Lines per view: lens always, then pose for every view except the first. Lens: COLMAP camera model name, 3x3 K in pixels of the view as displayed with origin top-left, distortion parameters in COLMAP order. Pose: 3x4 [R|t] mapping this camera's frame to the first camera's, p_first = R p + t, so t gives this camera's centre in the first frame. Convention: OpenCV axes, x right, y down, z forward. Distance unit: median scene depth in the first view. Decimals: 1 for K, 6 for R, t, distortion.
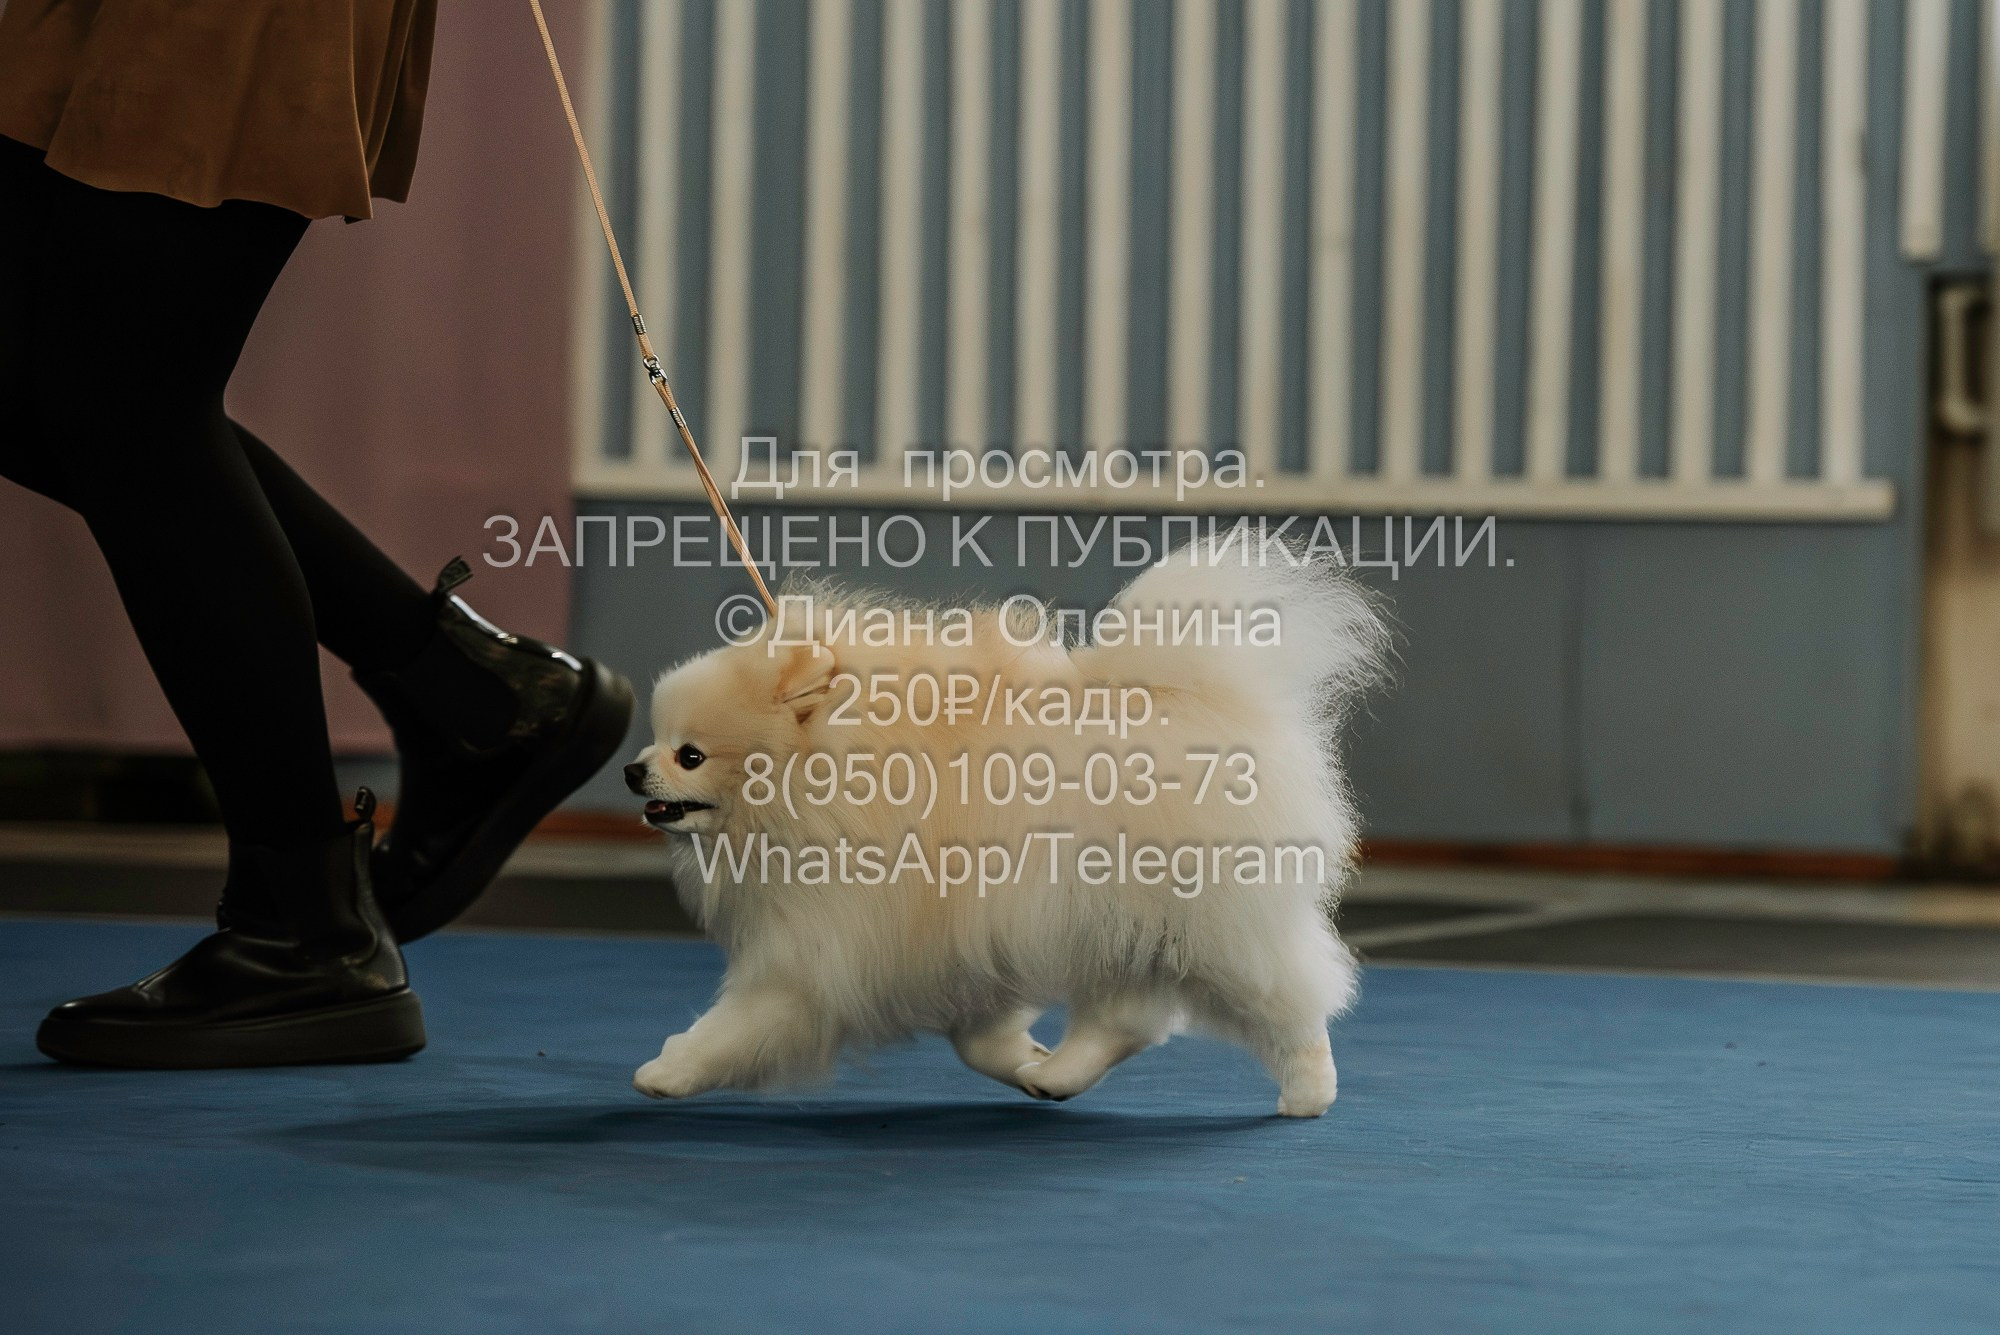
lens RADIAL K [[6896.5, 0, 1007.0], [0, 6896.5, 667.0], [0, 0, 1]] dist [0.433793, 0.000000]
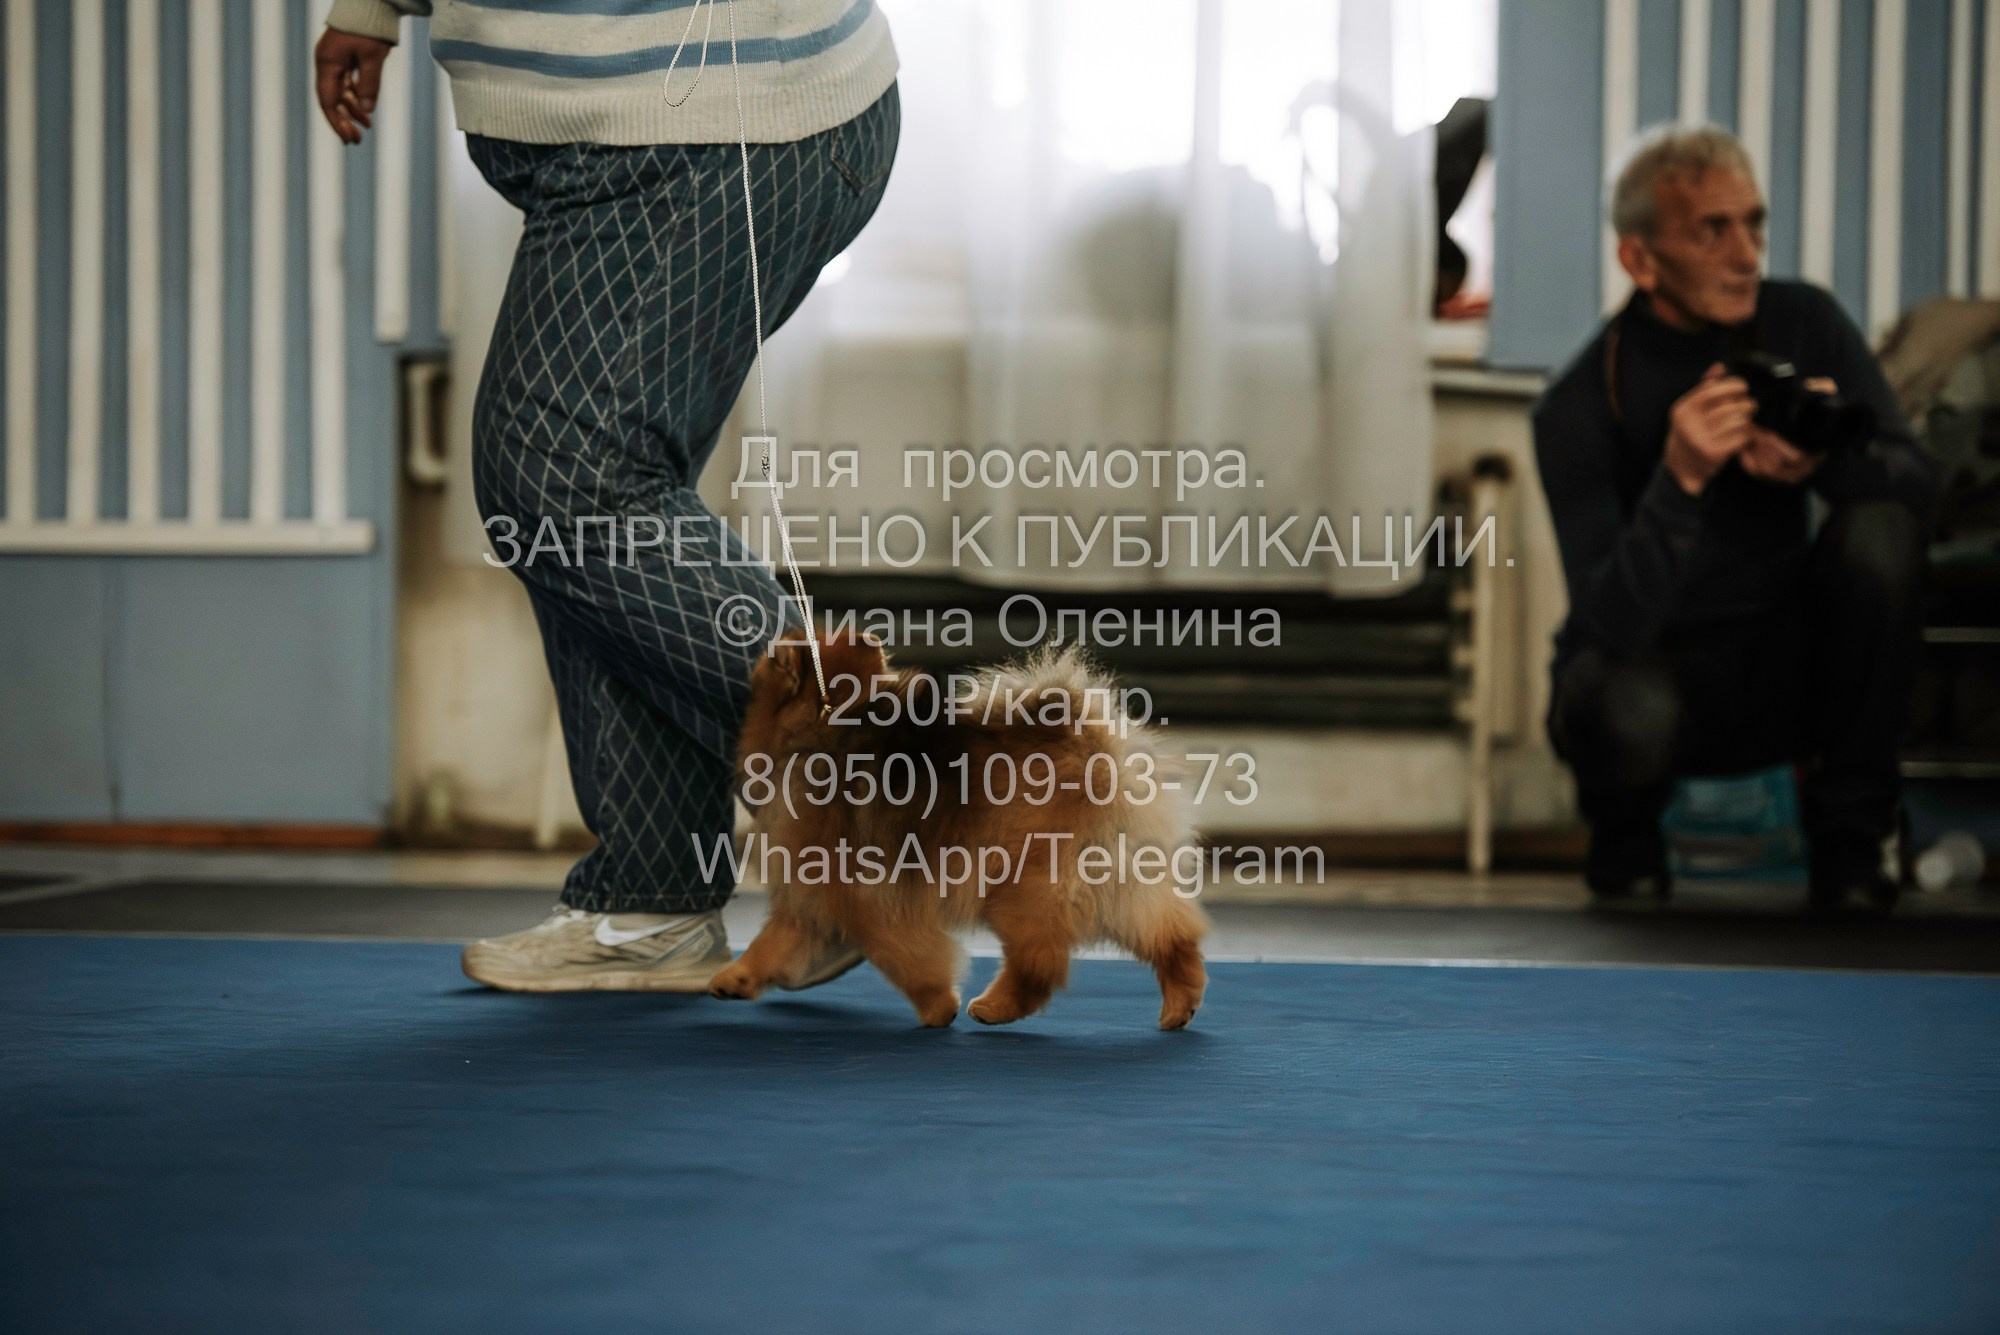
lens RADIAL K [[8078.6, 0, 987.6], [0, 8078.6, 676.5], [0, 0, 1]] dist [0.803208, 0.000000]
pose [[0.980441, -0.003716, 0.196776, -0.045950], [0.001614, 0.999940, 0.010843, -0.014968], [-0.196805, -0.010314, 0.980388, -0.410890]]
